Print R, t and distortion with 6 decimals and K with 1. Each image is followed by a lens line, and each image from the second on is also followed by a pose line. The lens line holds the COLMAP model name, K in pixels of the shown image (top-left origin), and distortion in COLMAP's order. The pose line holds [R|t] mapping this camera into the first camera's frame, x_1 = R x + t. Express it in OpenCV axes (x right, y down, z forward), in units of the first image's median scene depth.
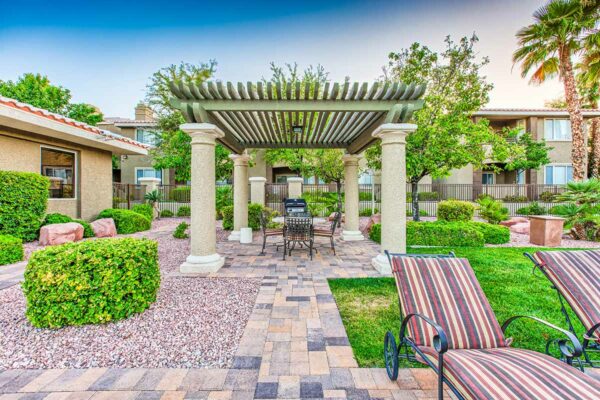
lens RADIAL K [[268.6, 0, 298.8], [0, 268.6, 197.0], [0, 0, 1]] dist [-0.024845, 0.011264]
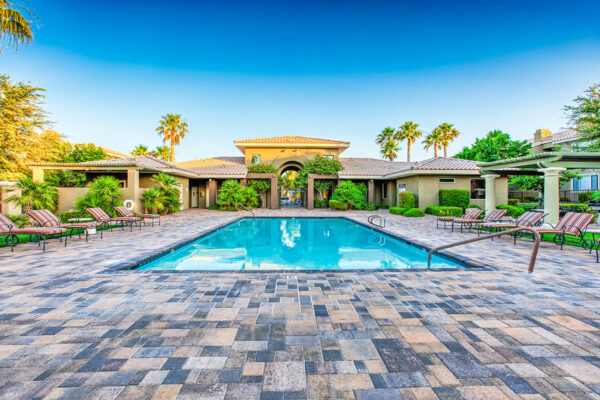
lens RADIAL K [[268.6, 0, 298.0], [0, 268.6, 196.8], [0, 0, 1]] dist [-0.024845, 0.011264]
pose [[0.023225, -0.002549, -0.999727, 1.507142], [-0.009110, 0.999955, -0.002761, 0.005722], [0.999689, 0.009172, 0.023201, -0.713292]]
